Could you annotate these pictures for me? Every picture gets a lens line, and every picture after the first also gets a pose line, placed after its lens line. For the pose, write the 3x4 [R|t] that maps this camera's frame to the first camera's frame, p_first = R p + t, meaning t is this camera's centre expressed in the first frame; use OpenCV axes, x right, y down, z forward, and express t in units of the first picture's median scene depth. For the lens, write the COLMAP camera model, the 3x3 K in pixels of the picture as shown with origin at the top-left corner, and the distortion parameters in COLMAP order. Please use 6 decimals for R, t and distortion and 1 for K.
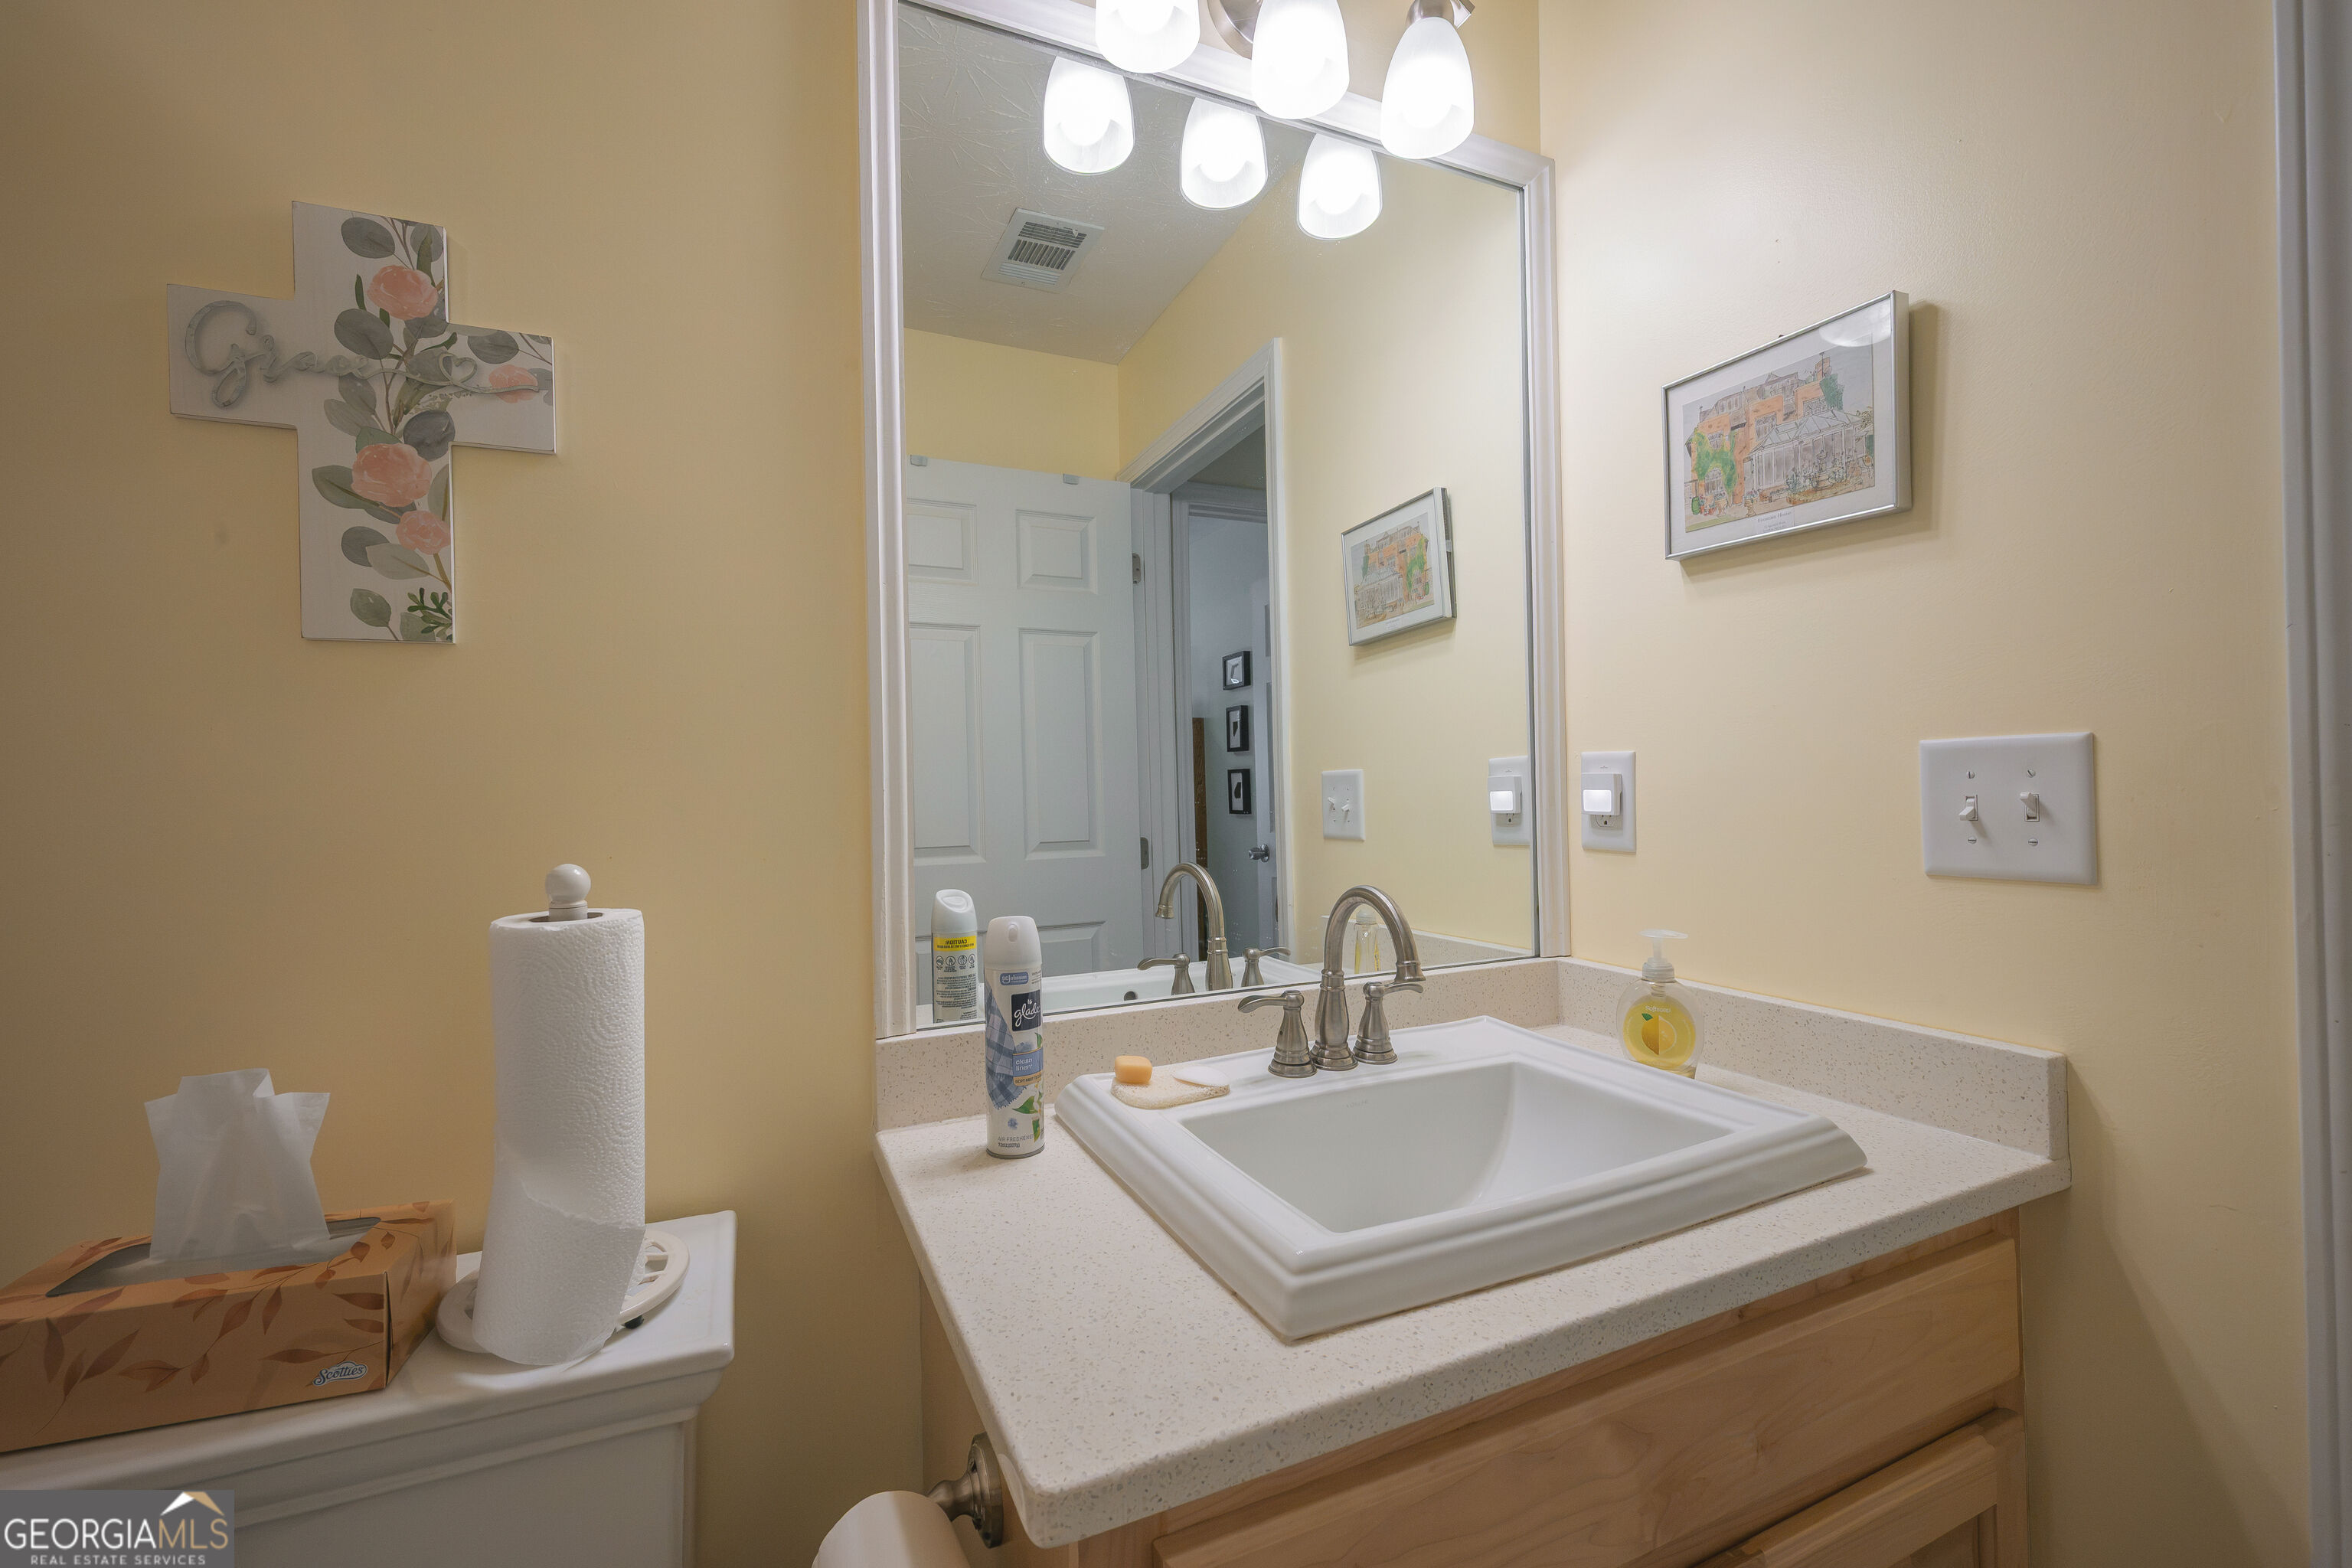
lens RADIAL K [[984.0, 0, 1179.8], [0, 984.0, 778.5], [0, 0, 1]] dist [-0.000520, -0.000003]
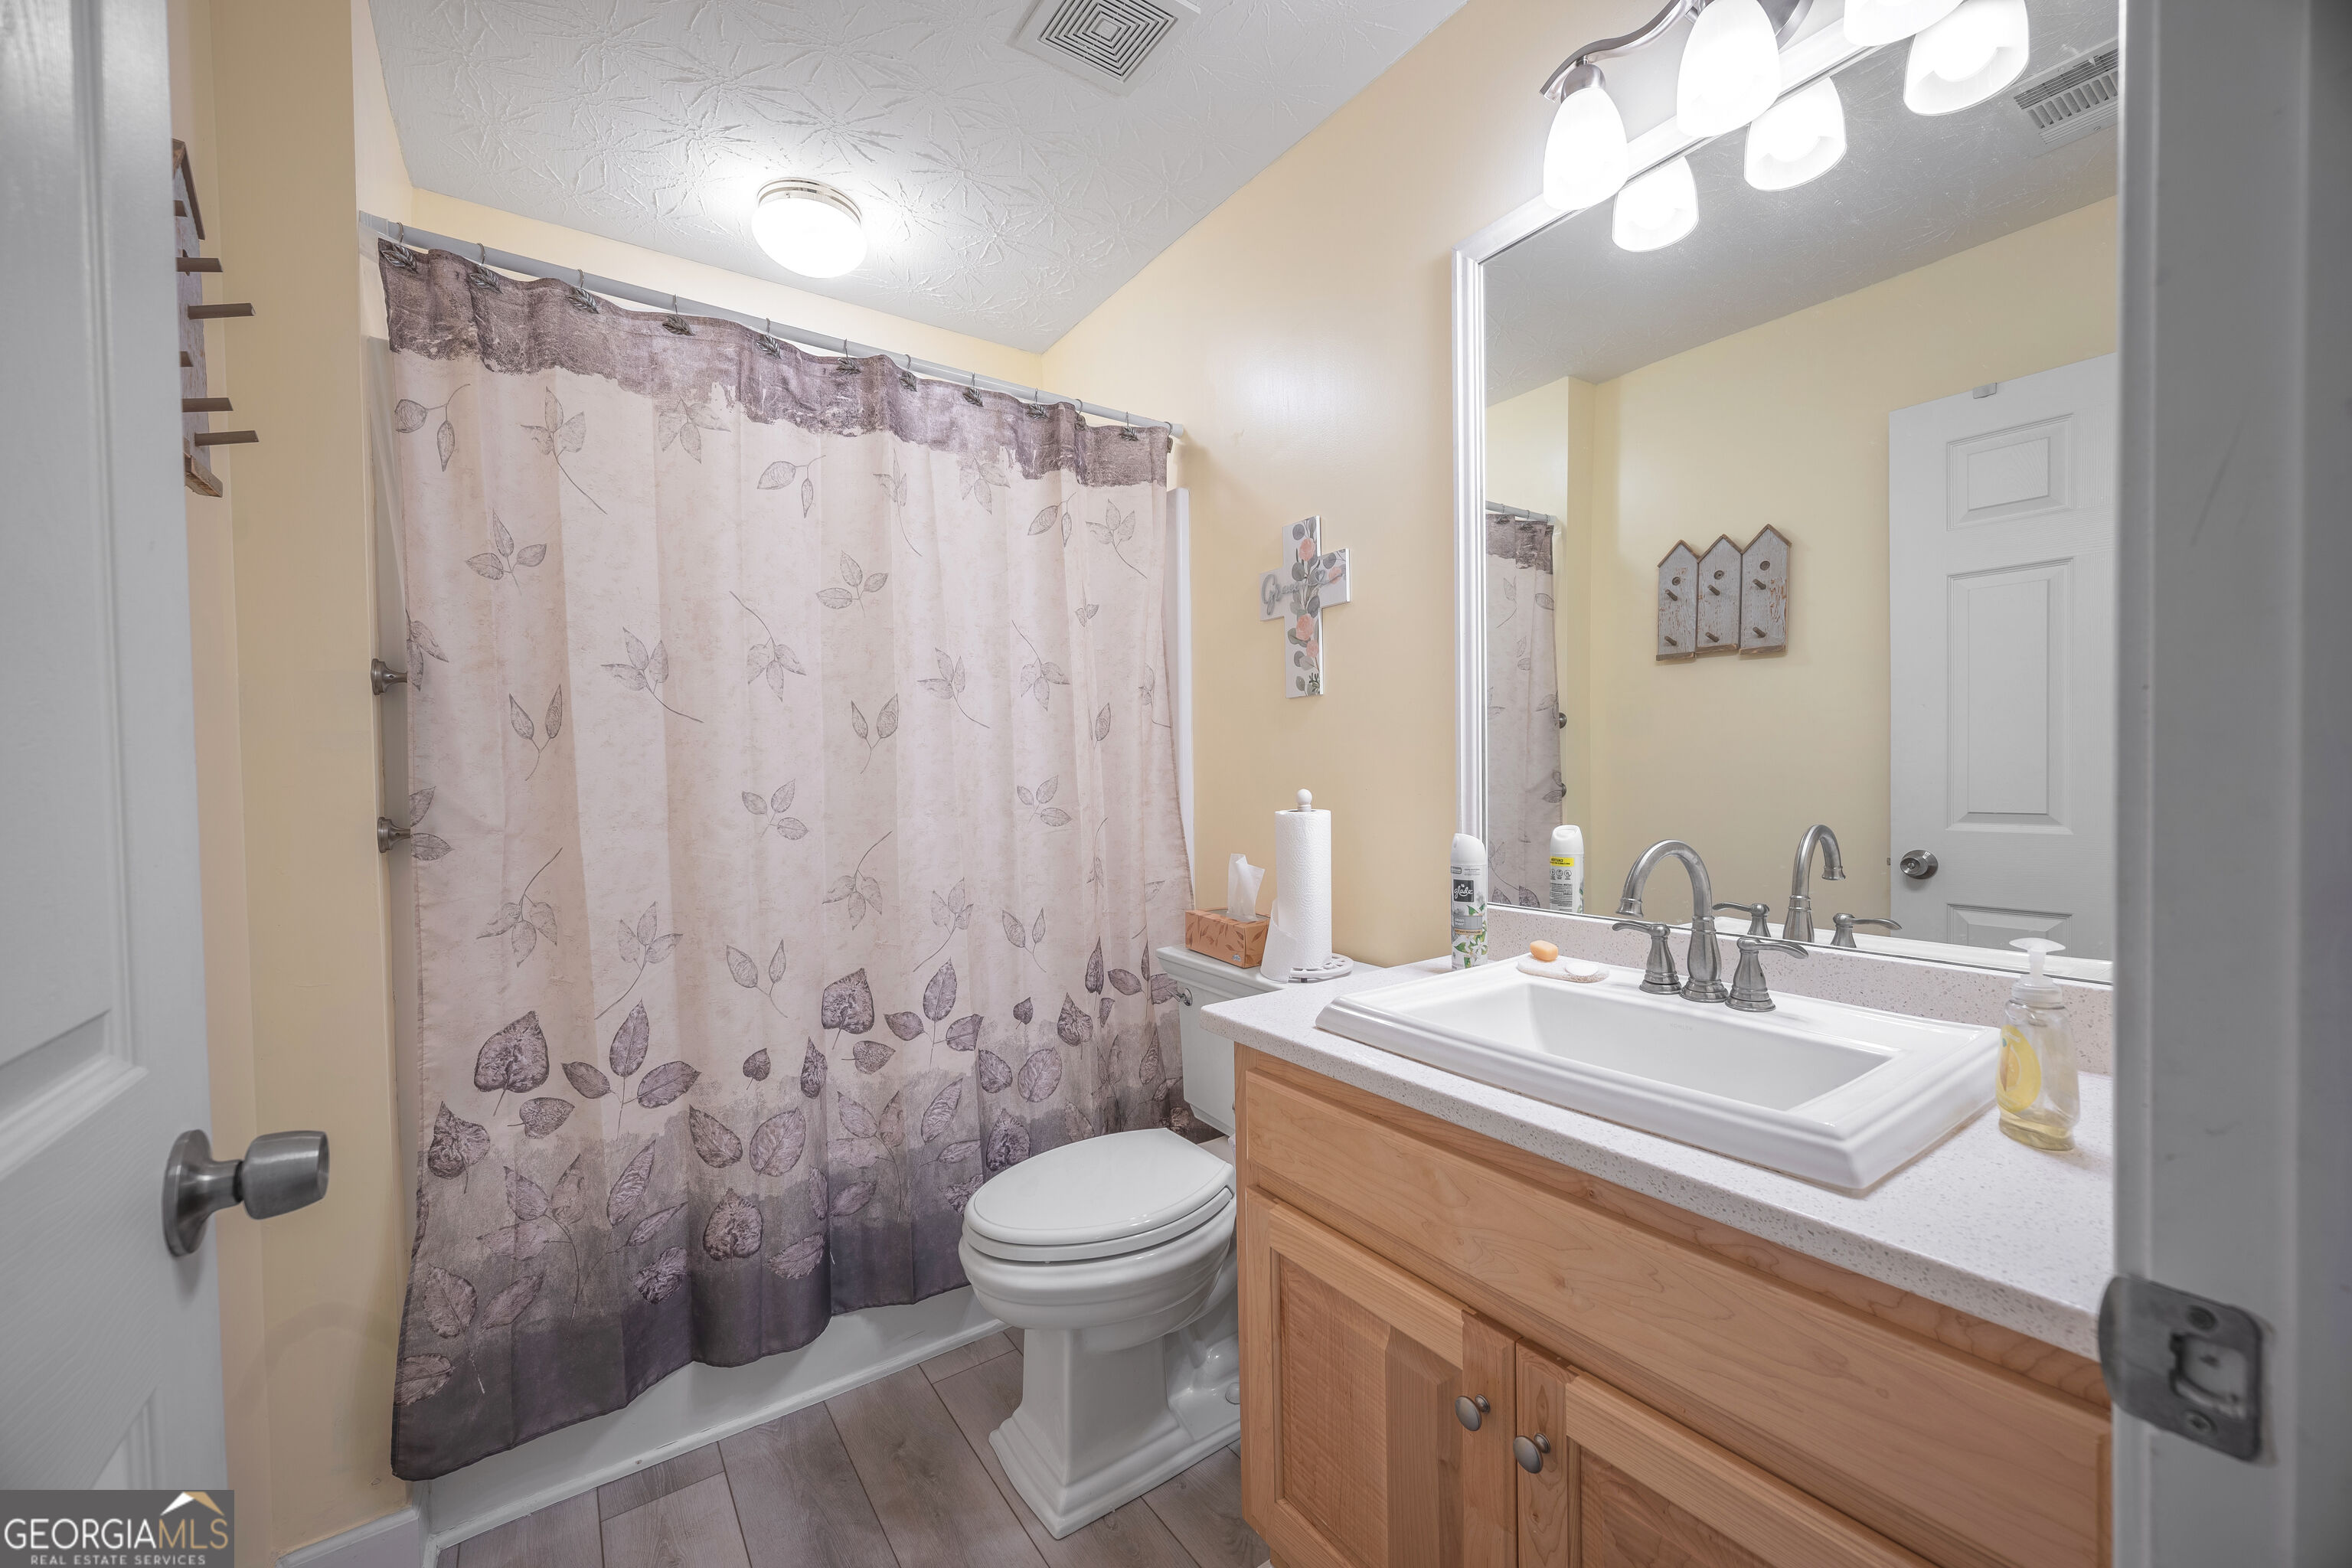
lens RADIAL K [[930.7, 0, 1176.2], [0, 930.7, 787.7], [0, 0, 1]] dist [-0.000222, -0.000453]
pose [[0.180843, 0.036131, -0.982848, 1.394412], [0.020600, 0.998967, 0.040514, -0.013717], [0.983296, -0.027574, 0.179912, 0.261653]]
